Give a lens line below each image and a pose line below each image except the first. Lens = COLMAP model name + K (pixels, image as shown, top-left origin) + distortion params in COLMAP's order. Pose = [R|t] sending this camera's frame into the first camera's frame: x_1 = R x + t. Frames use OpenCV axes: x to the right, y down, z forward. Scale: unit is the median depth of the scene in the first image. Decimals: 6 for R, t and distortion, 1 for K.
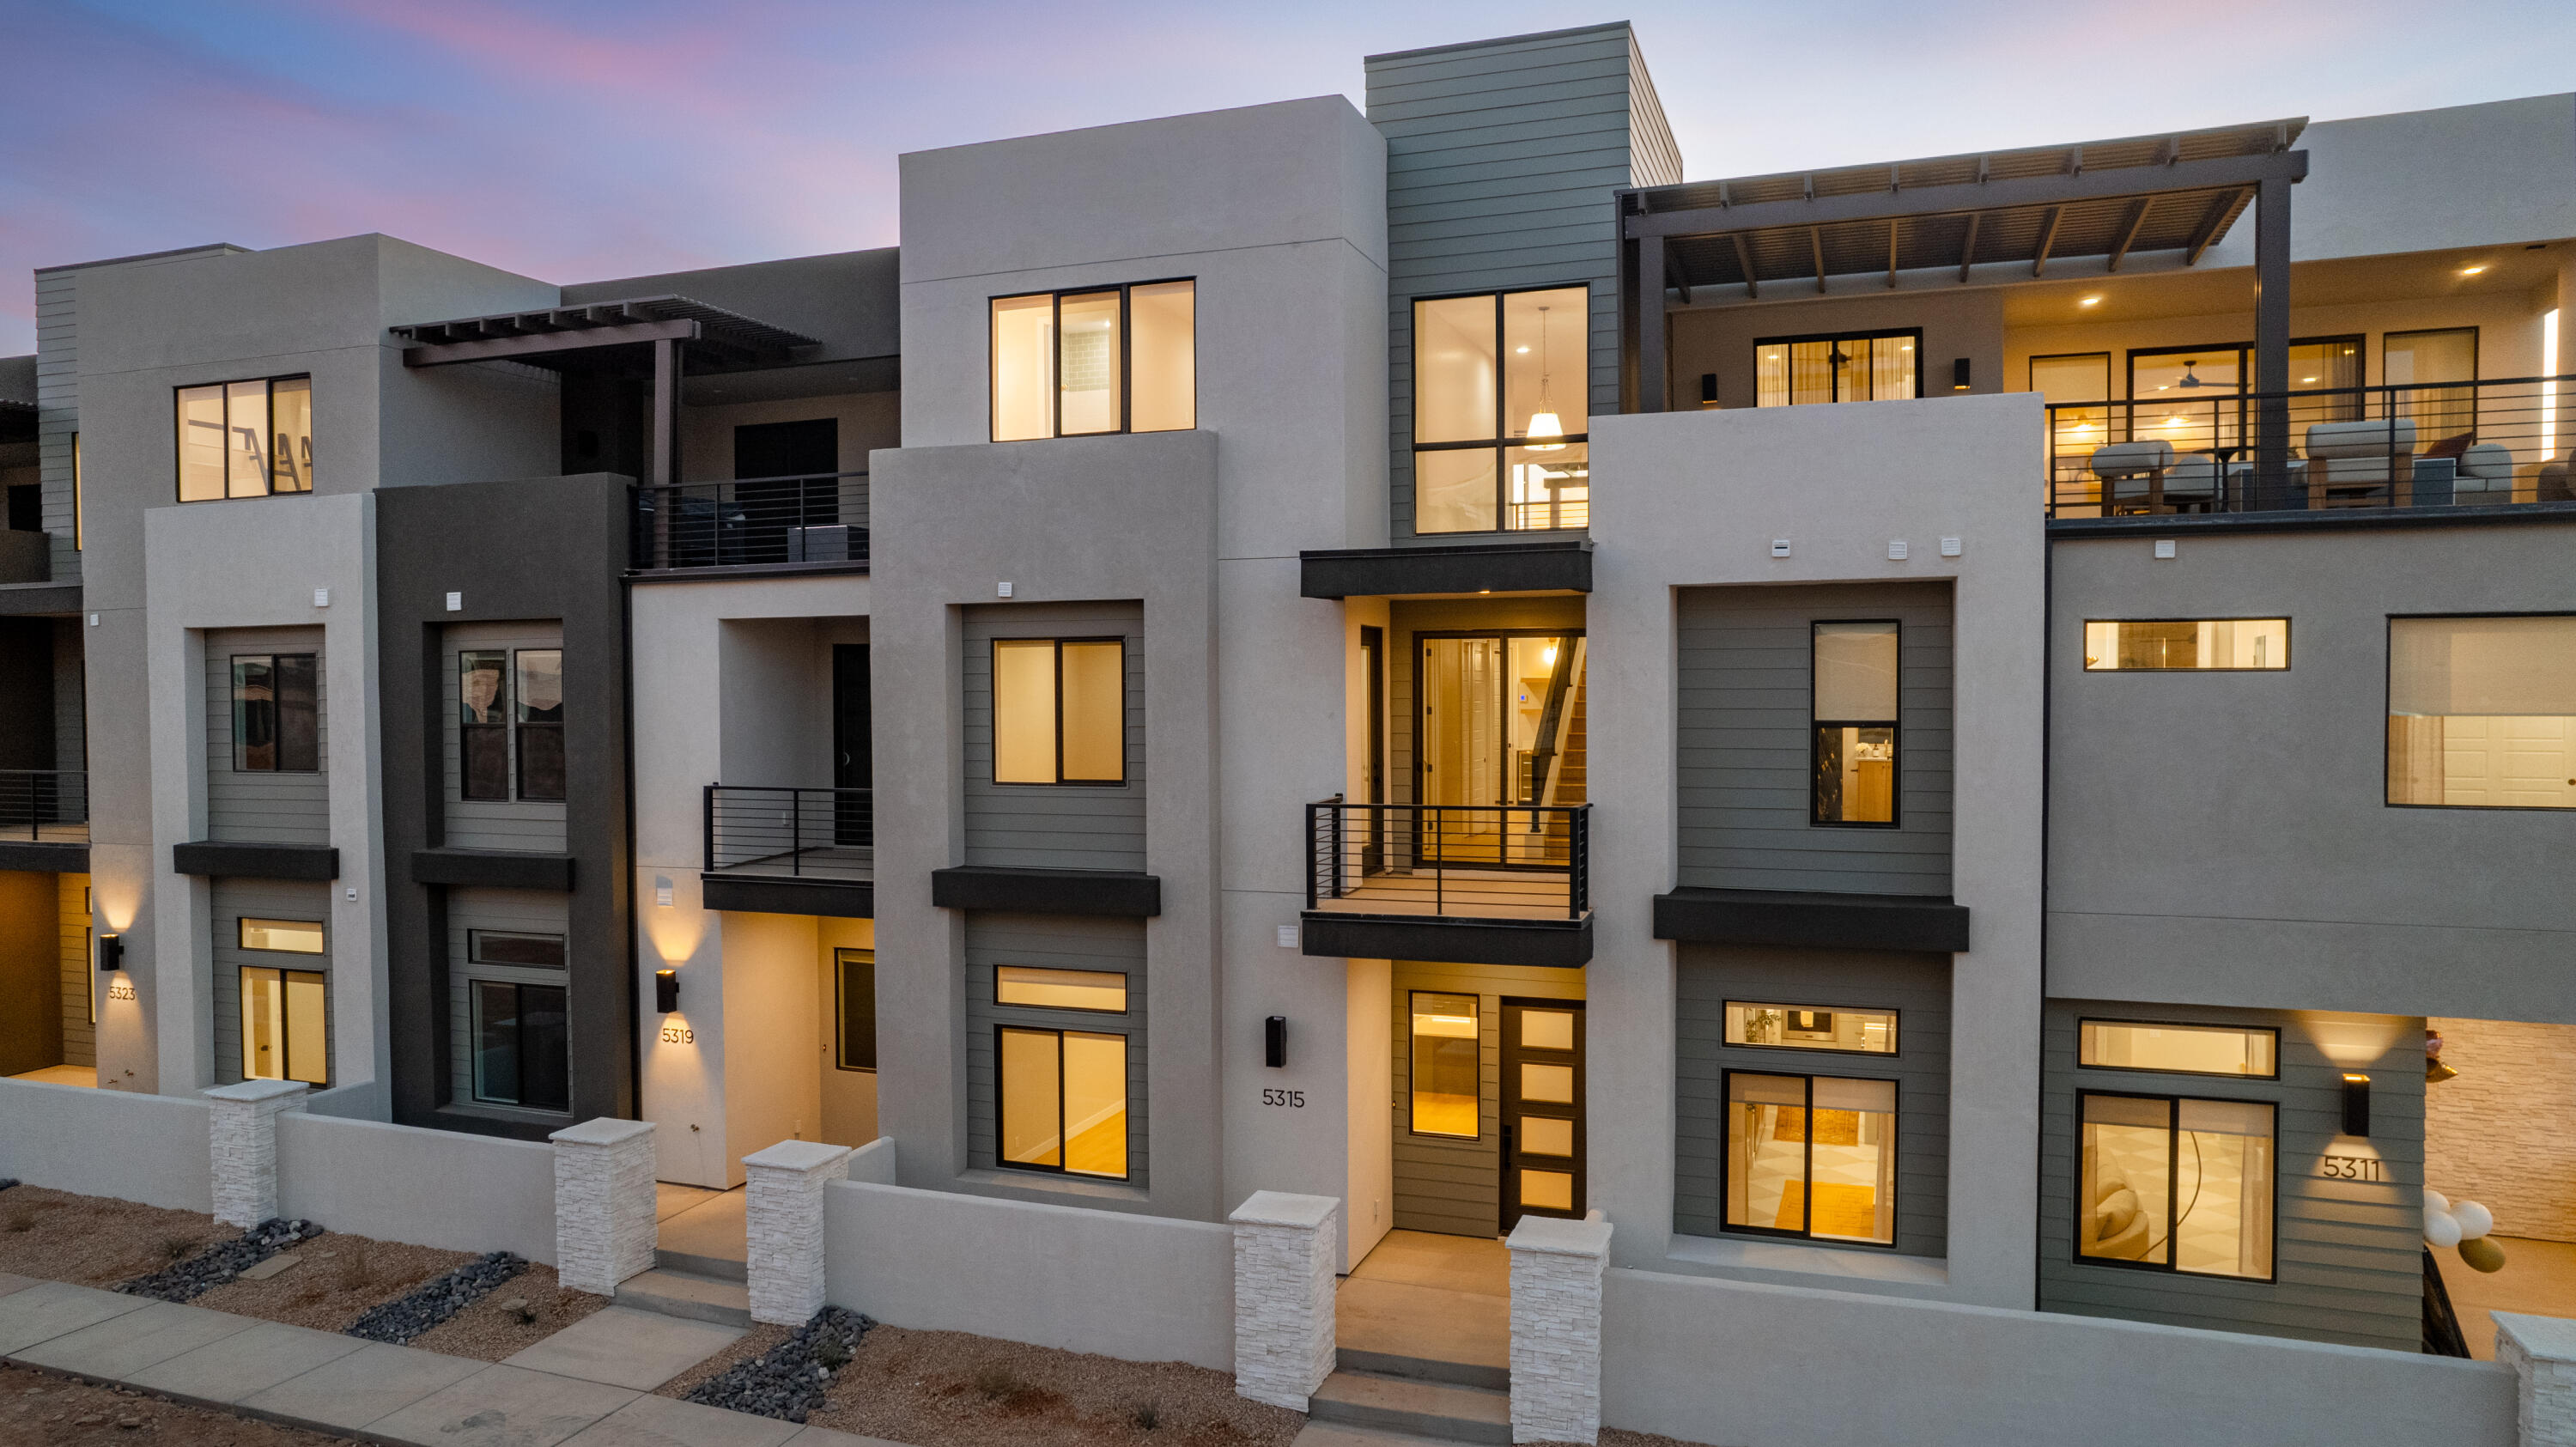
lens RADIAL K [[1635.4, 0, 1288.0], [0, 1635.4, 723.5], [0, 0, 1]] dist [-0.006618, 0.000518]
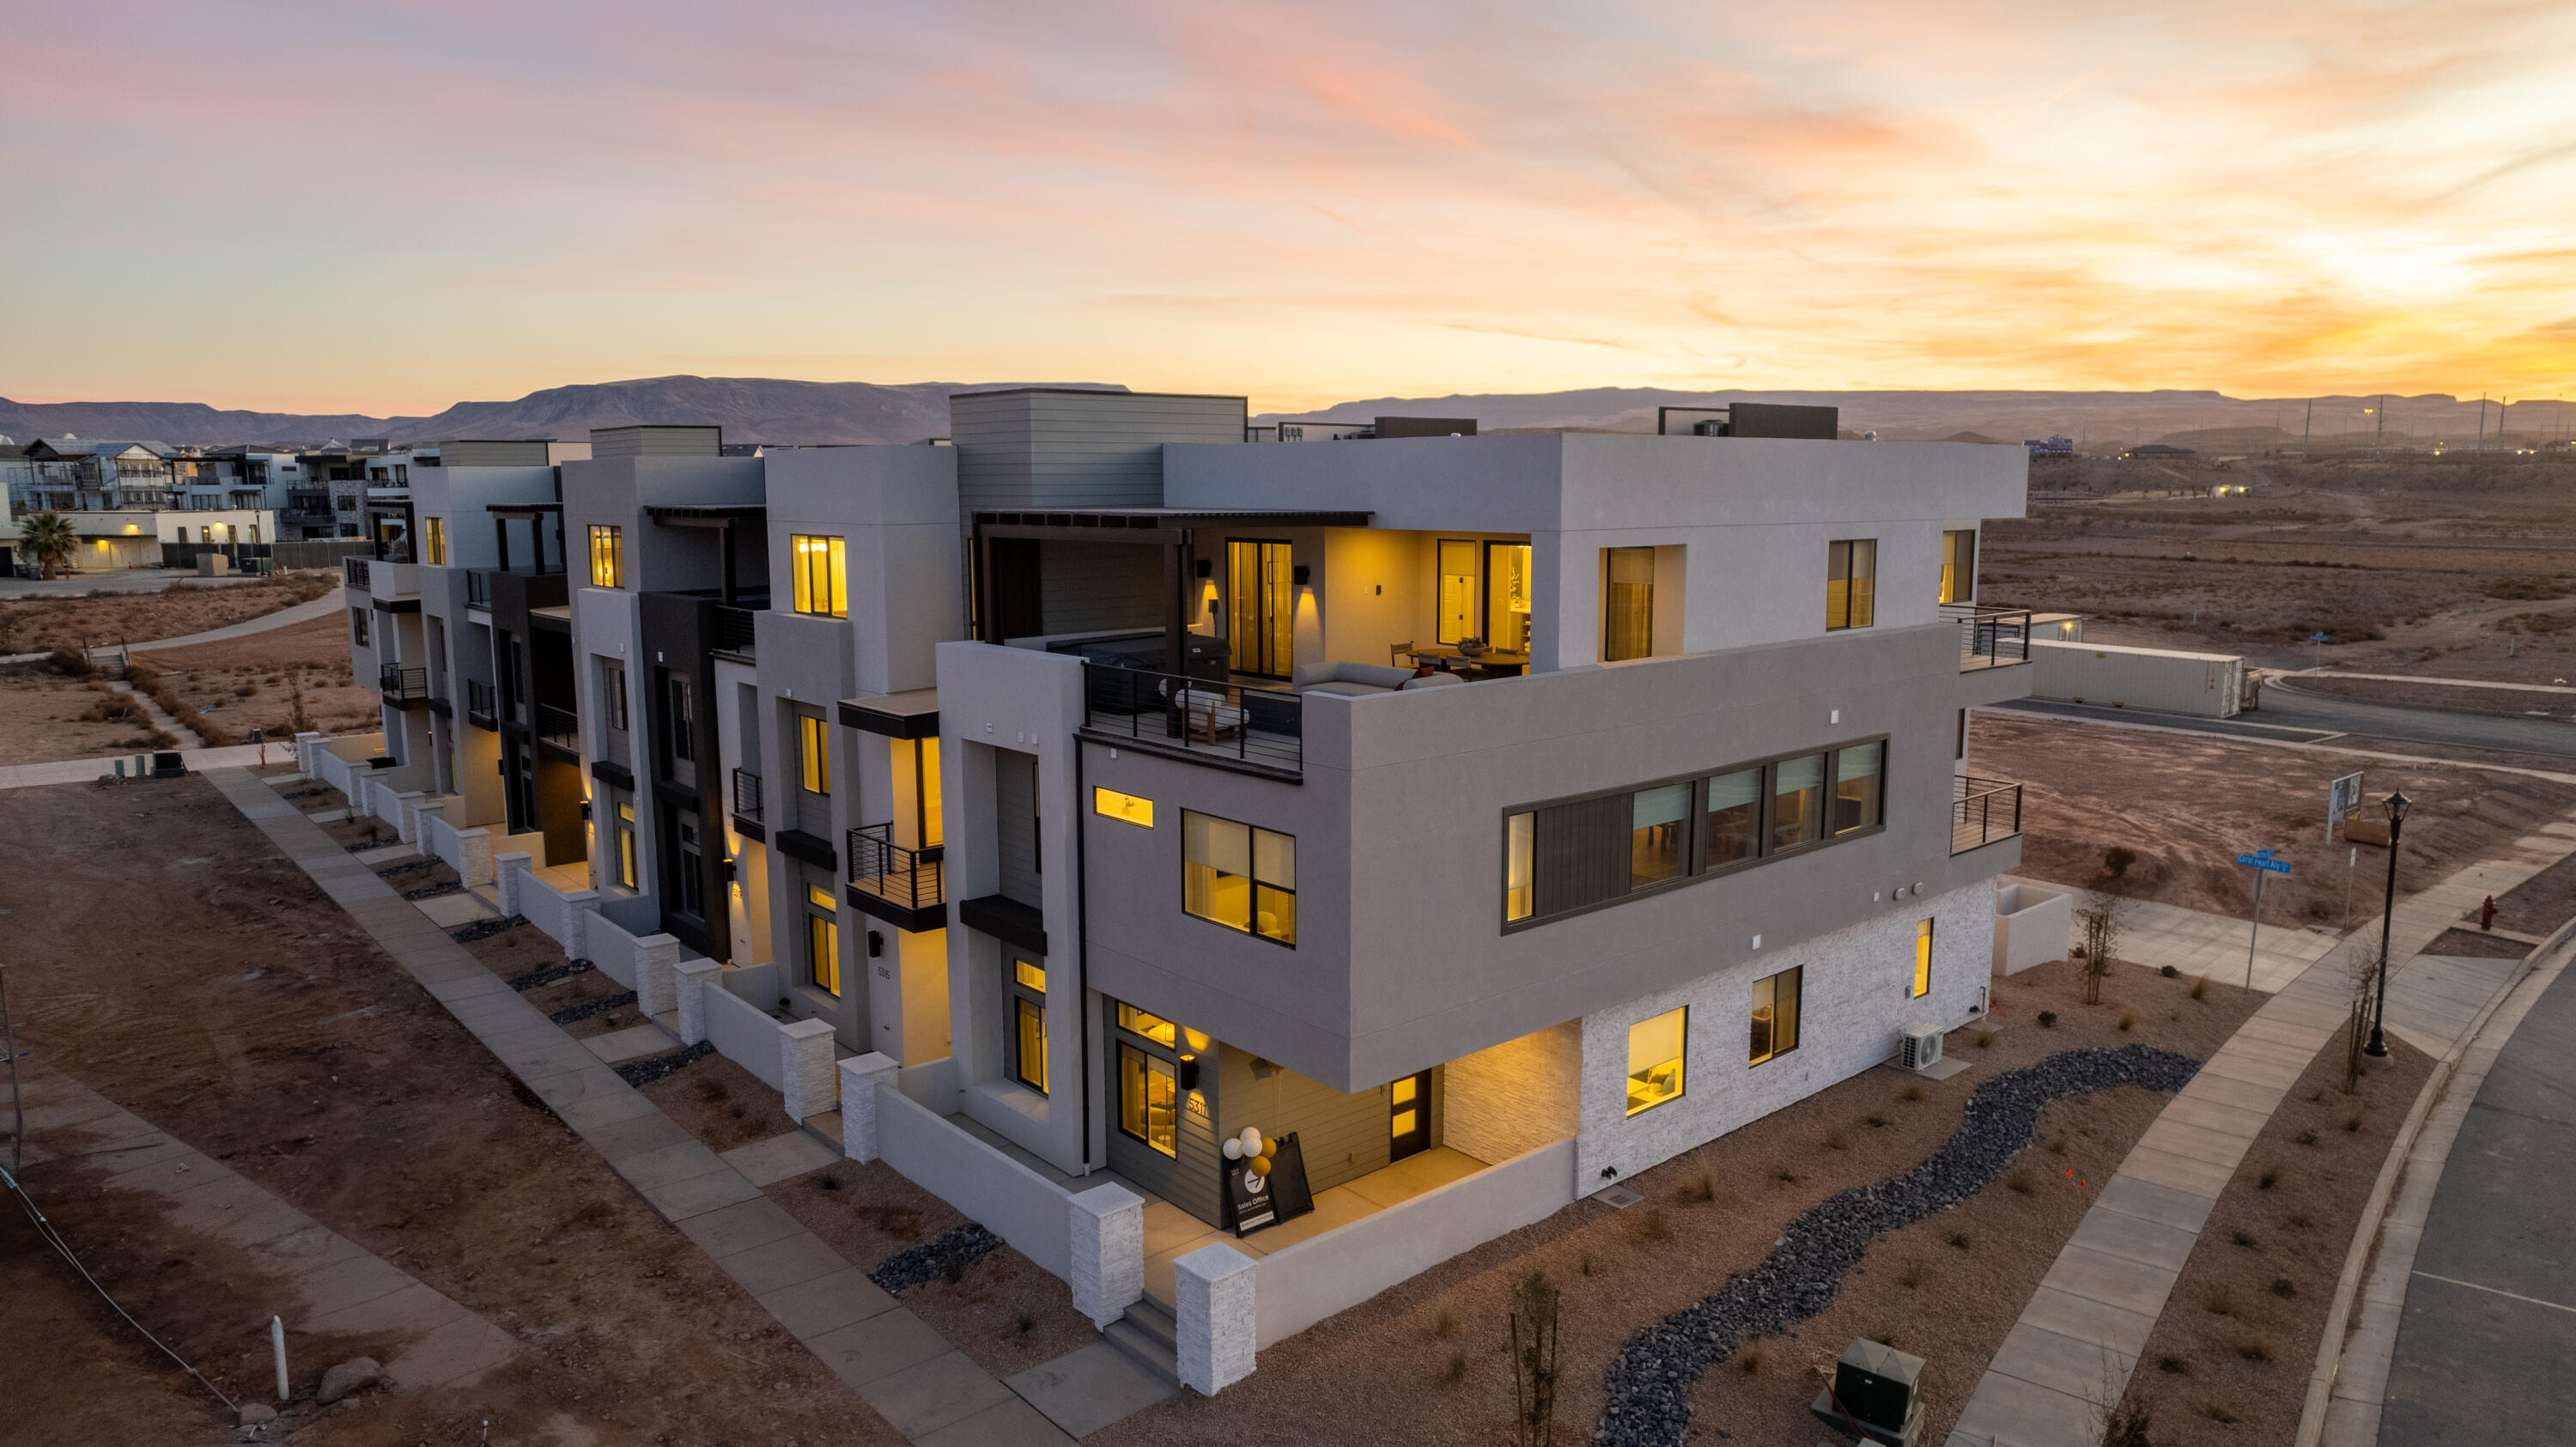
lens RADIAL K [[1635.4, 0, 1288.0], [0, 1635.4, 723.5], [0, 0, 1]] dist [-0.006618, 0.000518]
pose [[0.869871, 0.070063, -0.488279, 1.353111], [-0.000986, 0.990107, 0.140312, -0.335470], [0.493279, -0.121572, 0.861334, -0.375302]]
